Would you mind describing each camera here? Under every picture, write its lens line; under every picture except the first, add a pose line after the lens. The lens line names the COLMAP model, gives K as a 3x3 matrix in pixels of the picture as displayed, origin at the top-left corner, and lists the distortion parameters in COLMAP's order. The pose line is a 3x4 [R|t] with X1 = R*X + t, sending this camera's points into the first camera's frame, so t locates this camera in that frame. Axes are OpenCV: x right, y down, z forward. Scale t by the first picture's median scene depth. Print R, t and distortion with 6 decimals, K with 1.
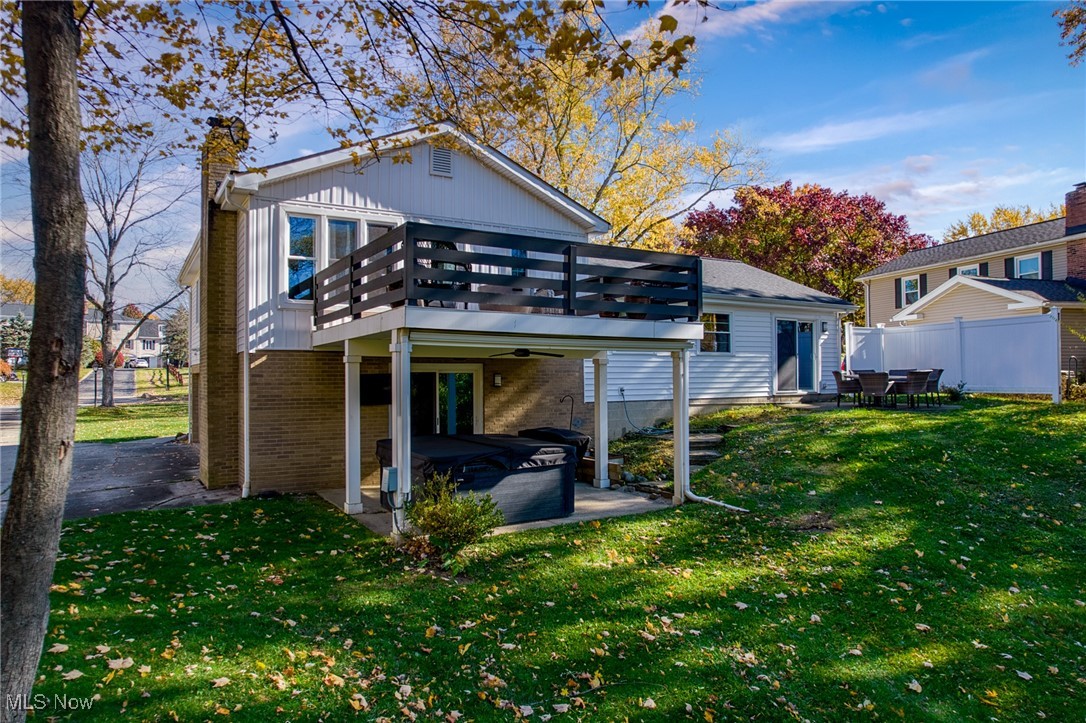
lens RADIAL K [[705.2, 0, 548.6], [0, 705.2, 374.2], [0, 0, 1]] dist [-0.083798, 0.086349]
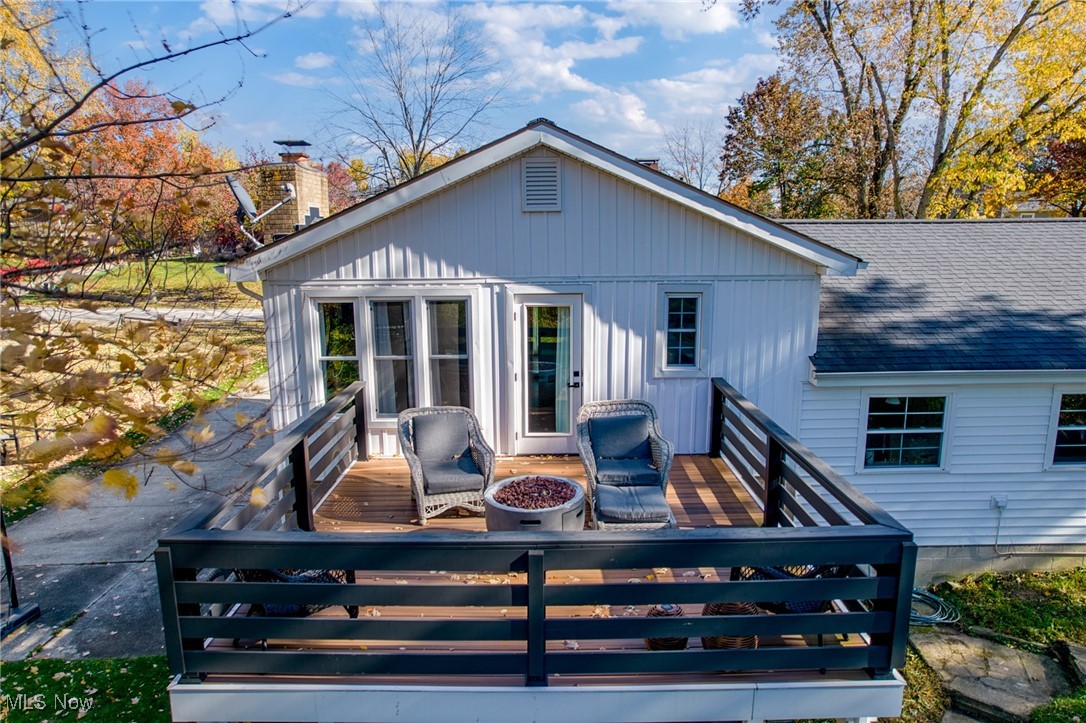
lens RADIAL K [[699.0, 0, 547.2], [0, 699.0, 364.3], [0, 0, 1]] dist [-0.075036, 0.071162]
pose [[0.856731, 0.105220, -0.504917, 0.195151], [0.002027, 0.978275, 0.207303, -0.307989], [0.515760, -0.178626, 0.837905, 0.506998]]
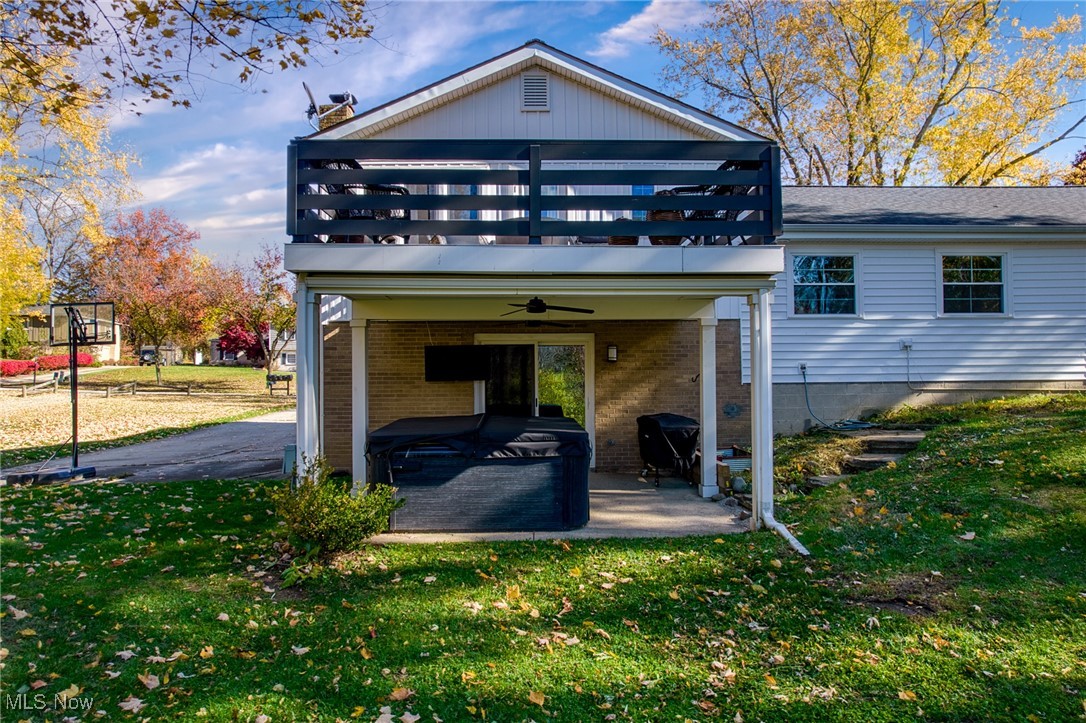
lens RADIAL K [[705.2, 0, 548.6], [0, 705.2, 374.2], [0, 0, 1]] dist [-0.083798, 0.086349]
pose [[0.865518, -0.001743, -0.500876, 0.307099], [0.002832, 0.999995, 0.001414, 0.035472], [0.500871, -0.002642, 0.865518, 0.310899]]
